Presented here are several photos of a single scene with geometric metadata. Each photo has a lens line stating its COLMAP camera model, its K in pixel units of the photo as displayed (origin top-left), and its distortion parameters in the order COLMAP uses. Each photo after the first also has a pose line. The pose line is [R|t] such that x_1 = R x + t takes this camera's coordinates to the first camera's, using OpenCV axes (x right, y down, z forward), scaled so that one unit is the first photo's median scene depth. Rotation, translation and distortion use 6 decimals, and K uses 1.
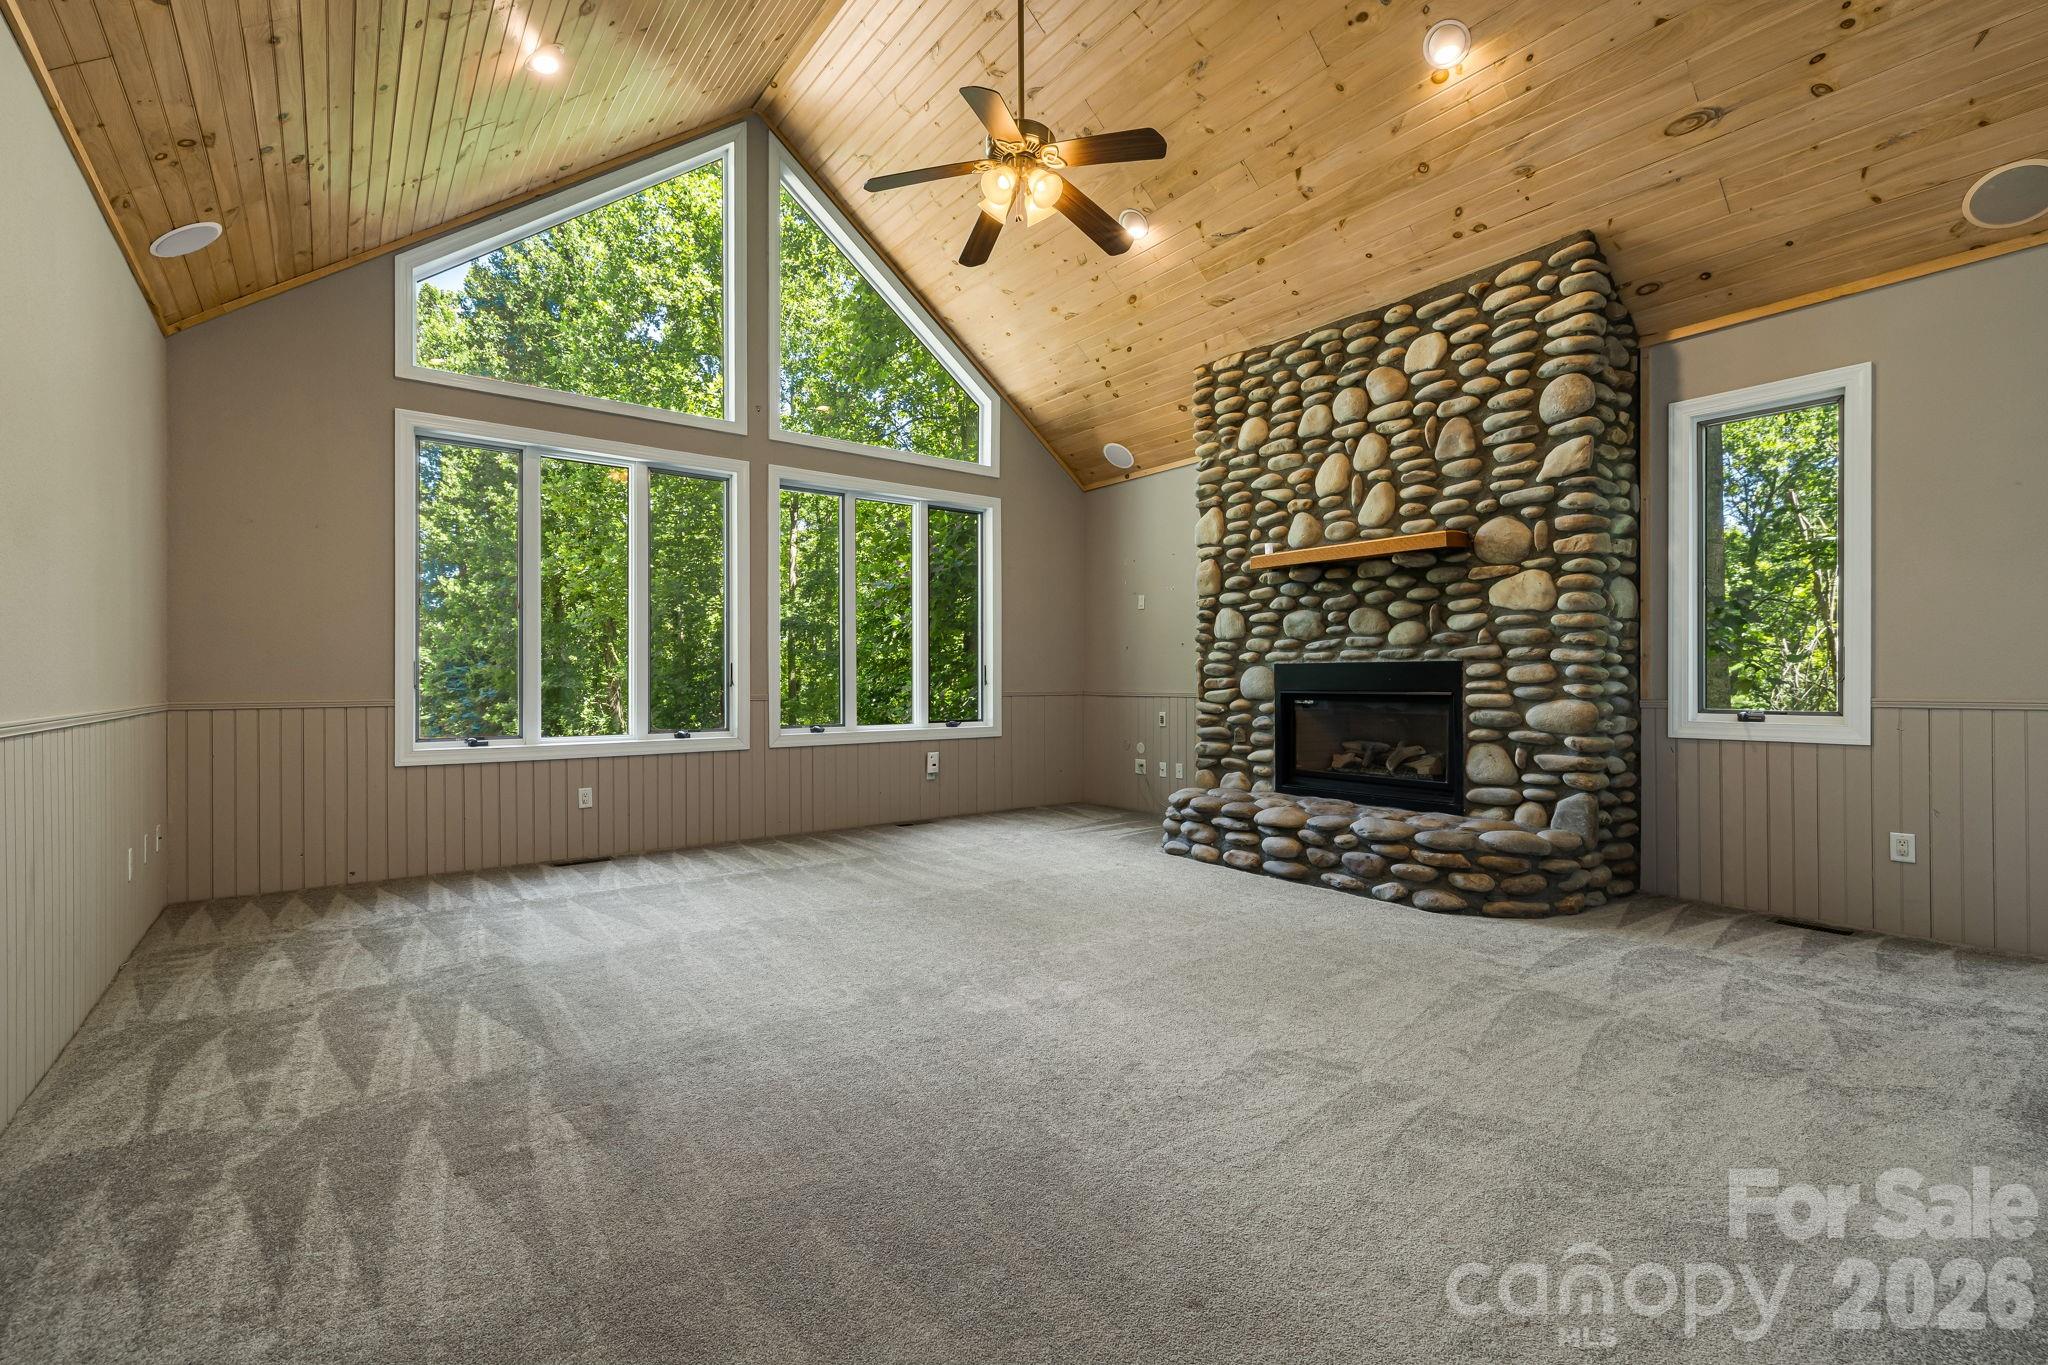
lens RADIAL K [[879.6, 0, 1024.0], [0, 879.6, 682.5], [0, 0, 1]] dist [0.001445, 0.000539]
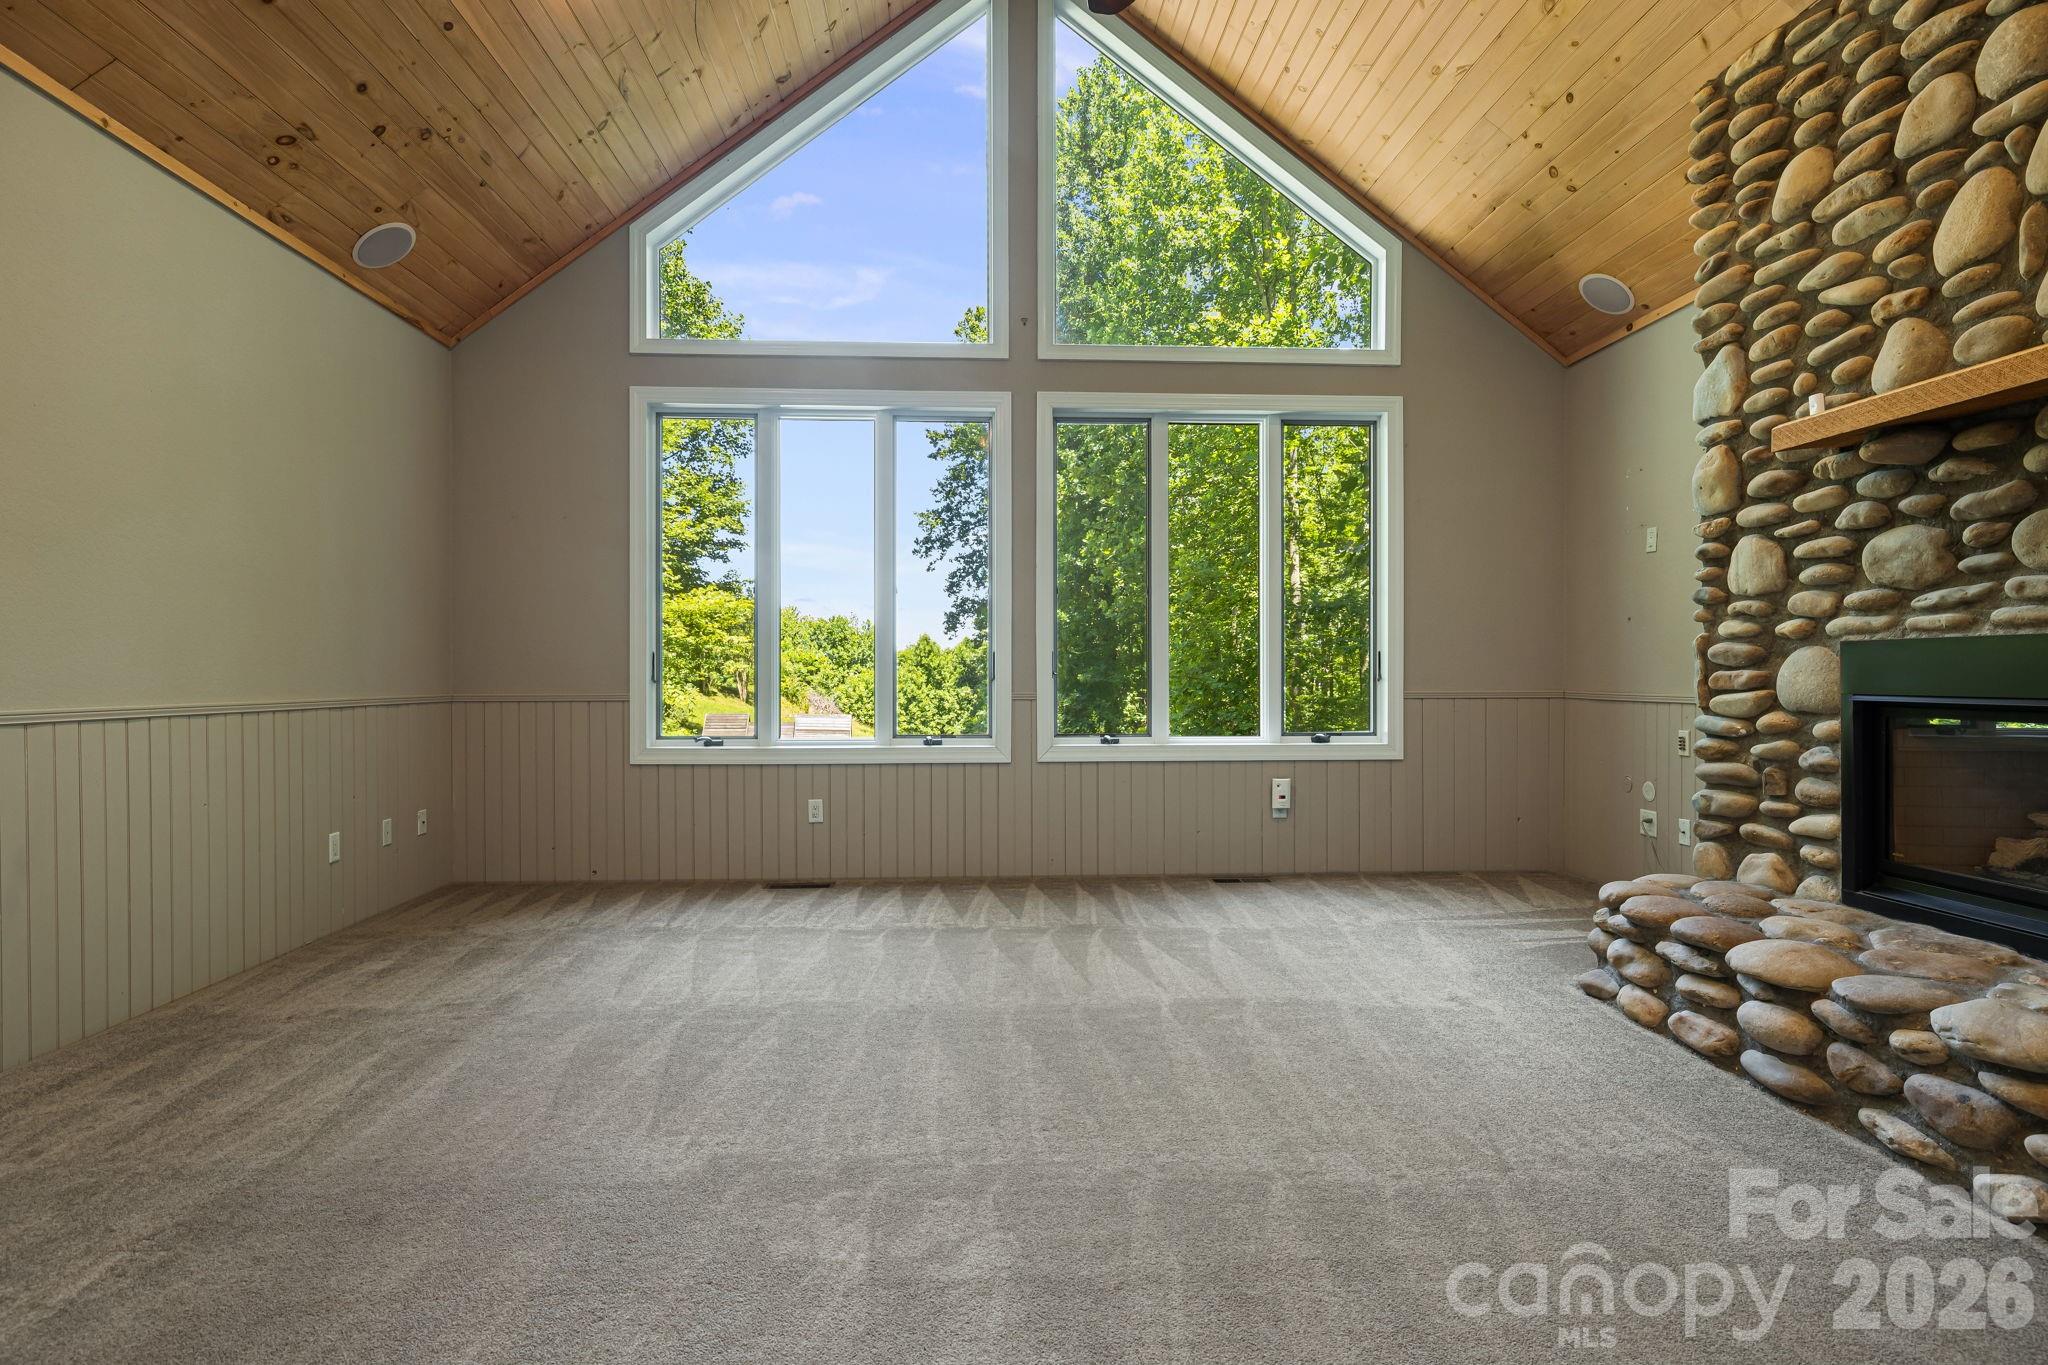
lens RADIAL K [[1039.2, 0, 1024.0], [0, 1039.2, 682.5], [0, 0, 1]] dist [-0.002482, -0.000106]
pose [[0.830427, 0.005279, -0.557103, 0.225661], [-0.002015, 0.999977, 0.006472, -0.000910], [0.557124, -0.004252, 0.830418, 0.264171]]
